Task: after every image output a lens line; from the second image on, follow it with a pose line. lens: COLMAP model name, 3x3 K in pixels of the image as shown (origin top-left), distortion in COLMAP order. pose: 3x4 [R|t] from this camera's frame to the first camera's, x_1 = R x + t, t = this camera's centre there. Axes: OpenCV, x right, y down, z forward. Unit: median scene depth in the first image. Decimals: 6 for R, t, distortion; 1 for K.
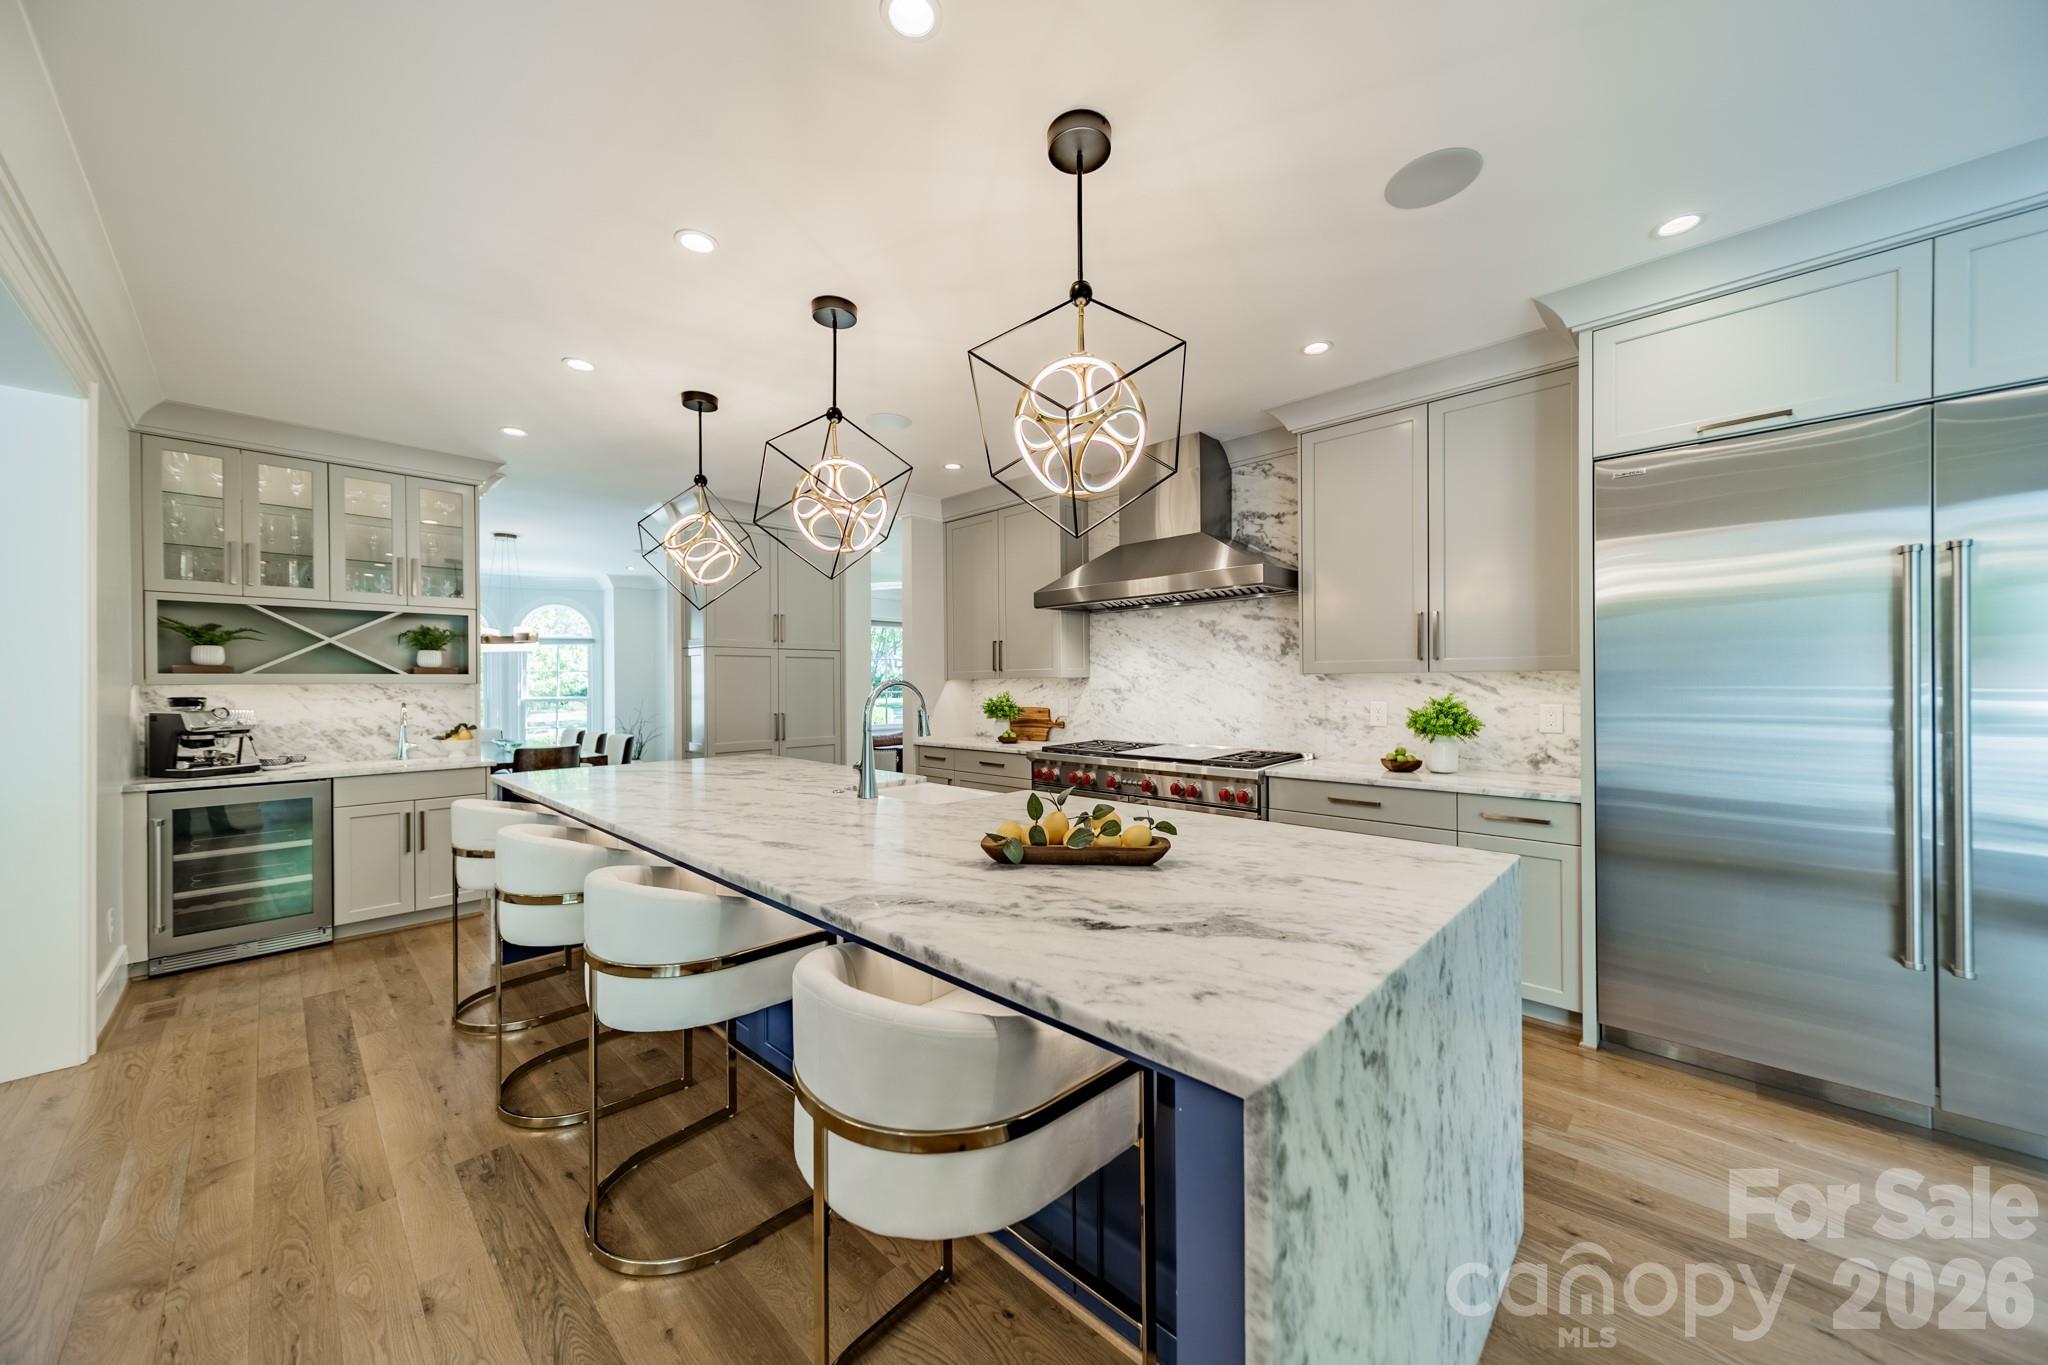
lens RADIAL K [[716.3, 0, 1027.4], [0, 716.3, 687.3], [0, 0, 1]] dist [0.003248, -0.000055]
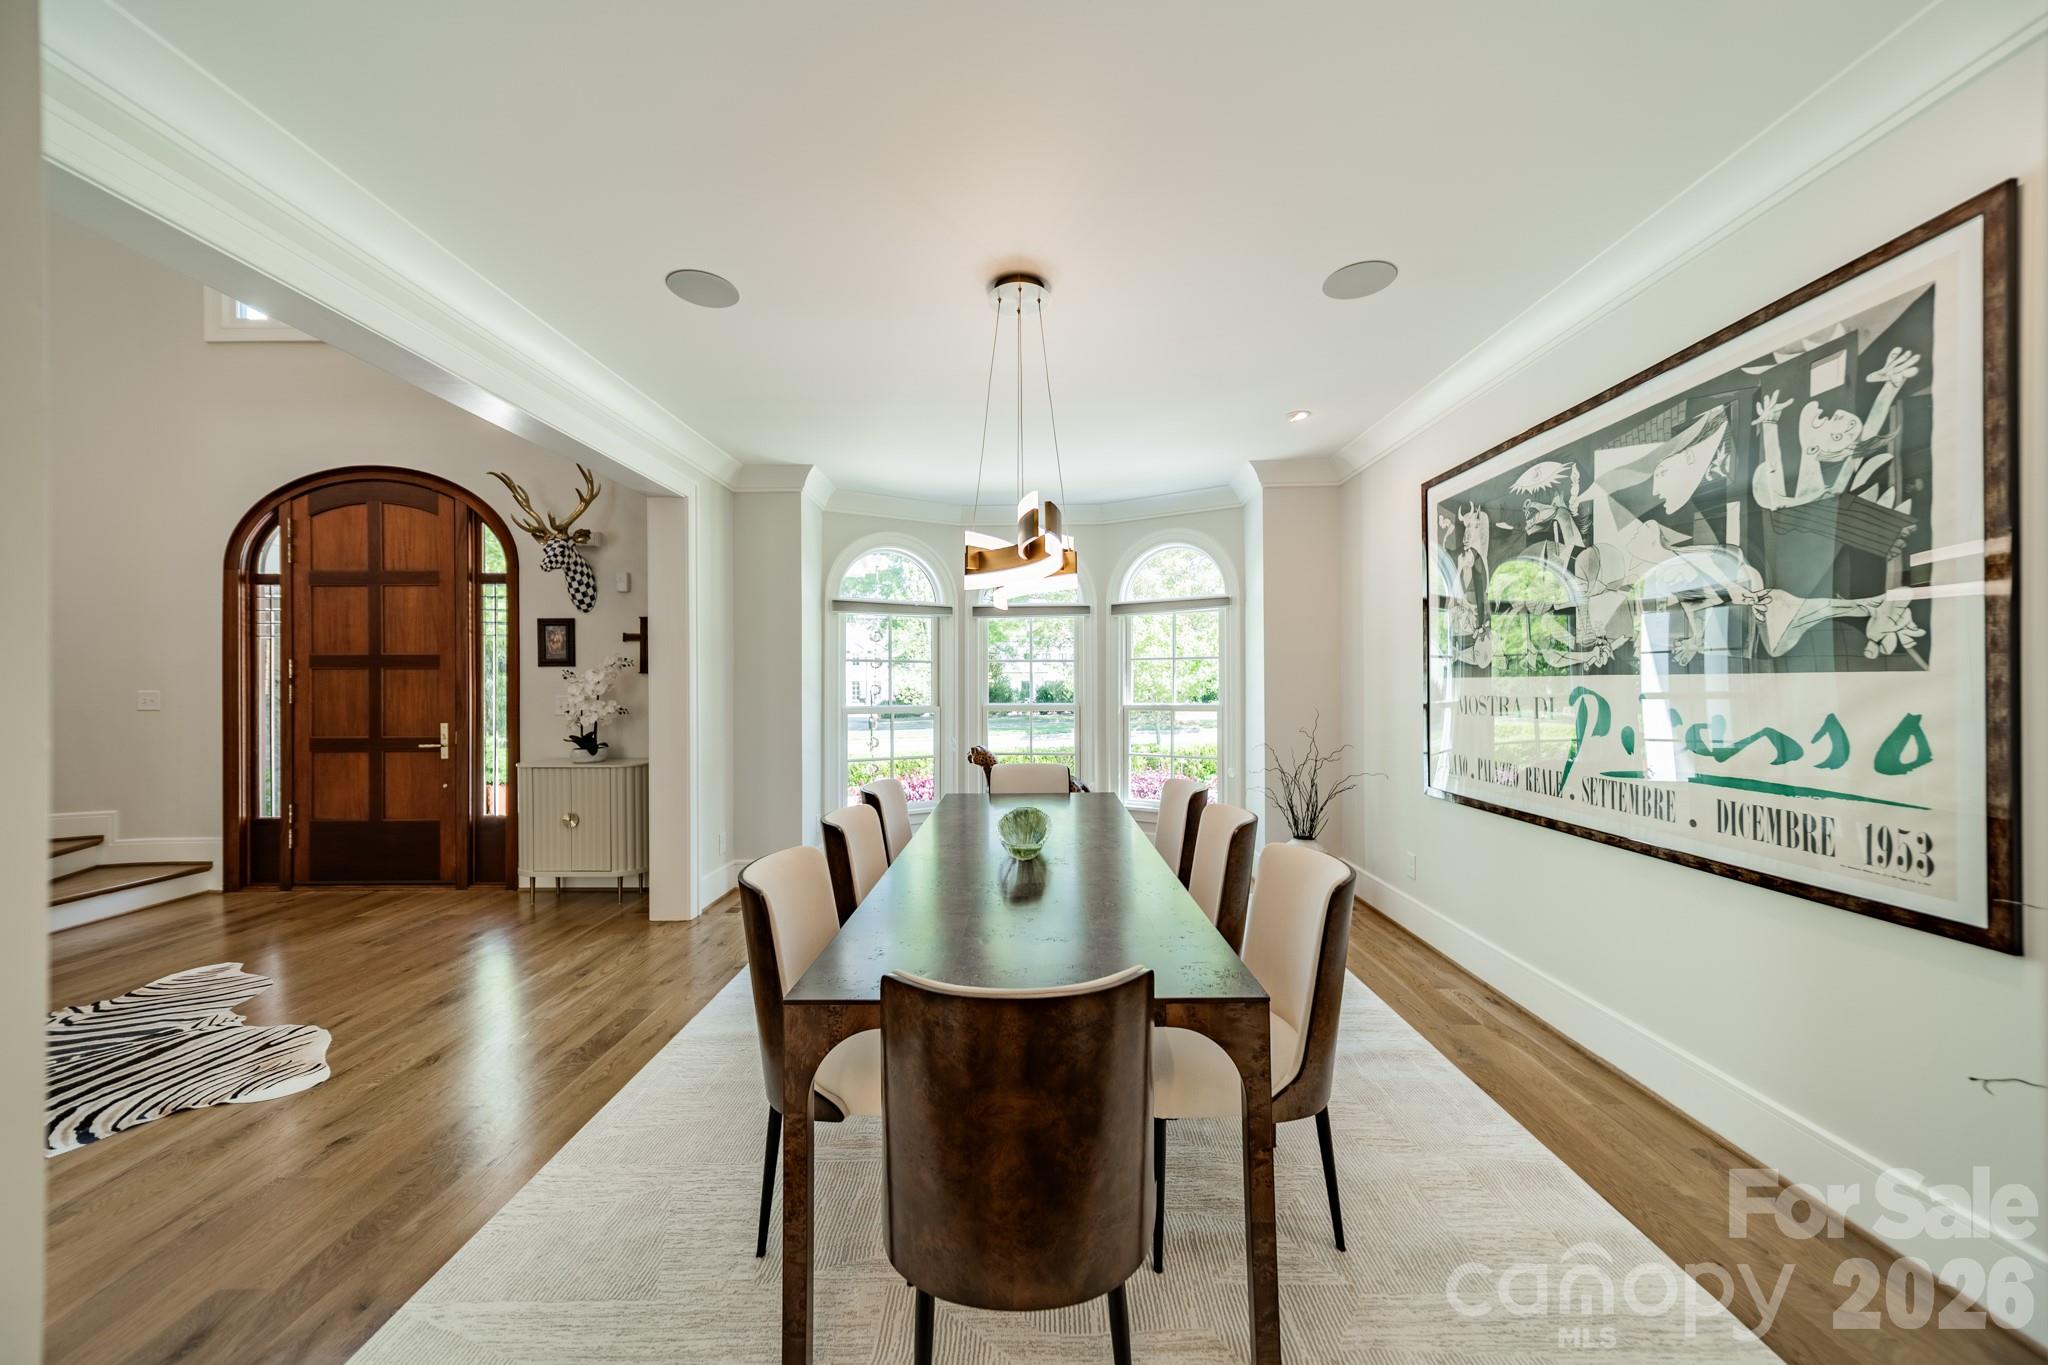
lens RADIAL K [[716.3, 0, 1027.4], [0, 716.3, 687.3], [0, 0, 1]] dist [0.003248, -0.000055]
pose [[0.678283, 0.003775, -0.734791, -0.310293], [-0.003887, 0.999991, 0.001550, 0.001402], [0.734791, 0.001805, 0.678292, 0.522033]]
